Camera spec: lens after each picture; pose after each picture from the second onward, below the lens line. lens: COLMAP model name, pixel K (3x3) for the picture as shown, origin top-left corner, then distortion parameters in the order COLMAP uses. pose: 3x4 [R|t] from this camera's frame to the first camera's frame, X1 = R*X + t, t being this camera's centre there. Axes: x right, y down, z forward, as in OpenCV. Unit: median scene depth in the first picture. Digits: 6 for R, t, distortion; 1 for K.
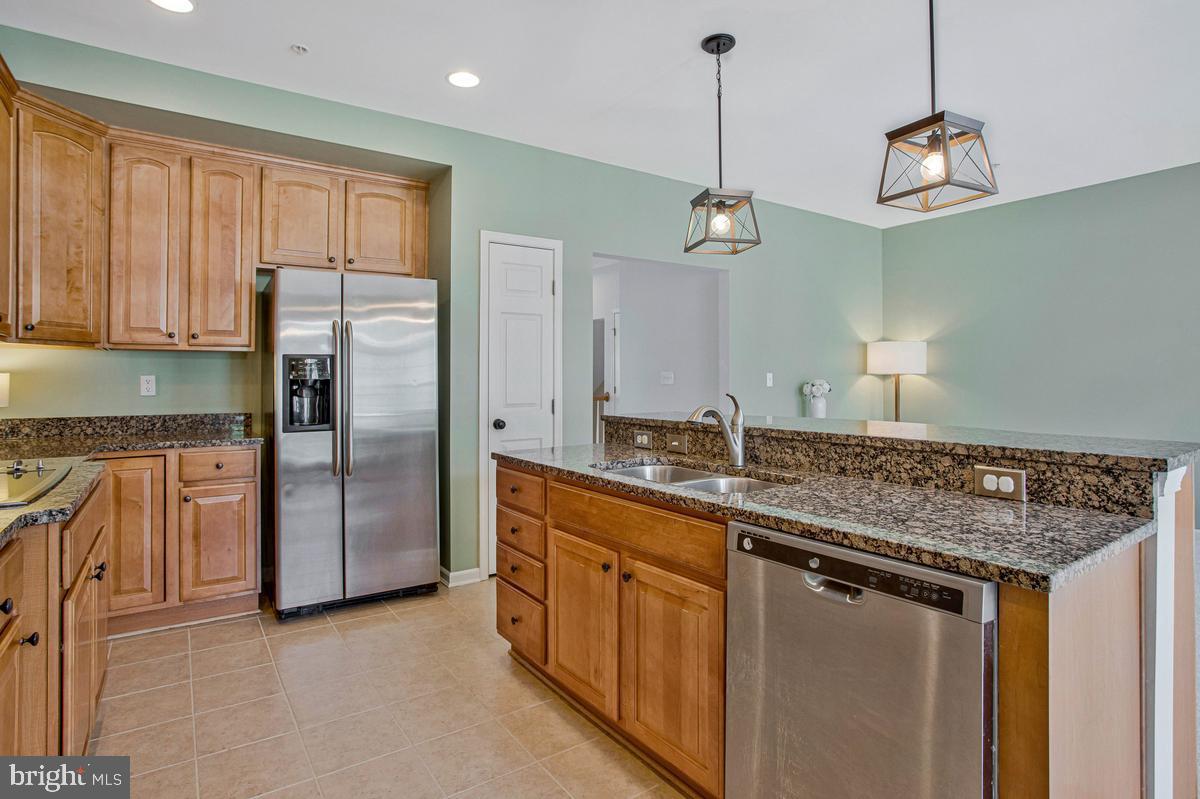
lens RADIAL K [[603.6, 0, 563.4], [0, 603.6, 362.0], [0, 0, 1]] dist [-0.040106, 0.001043]
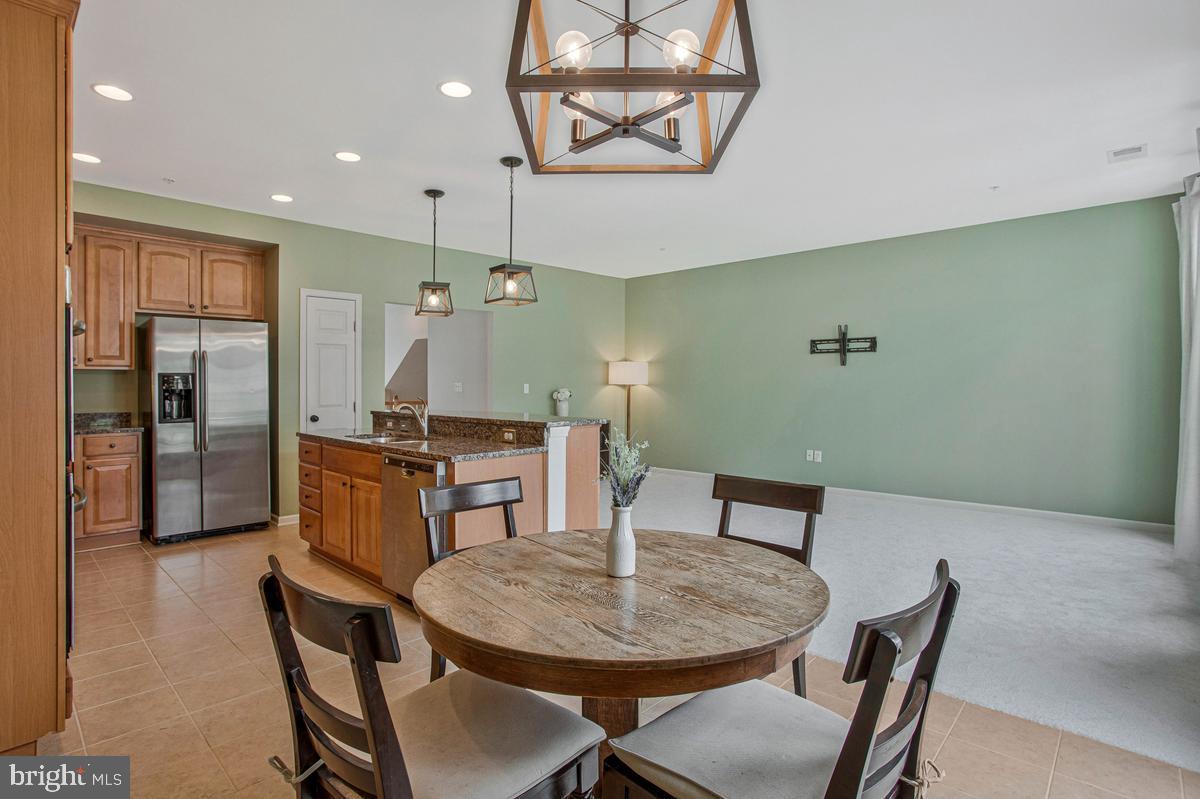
lens RADIAL K [[606.8, 0, 580.9], [0, 606.8, 383.1], [0, 0, 1]] dist [-0.057545, 0.019425]
pose [[0.975758, 0.003441, 0.218826, 0.259182], [-0.008917, 0.999671, 0.024041, -0.032781], [-0.218671, -0.025409, 0.975468, -0.722766]]
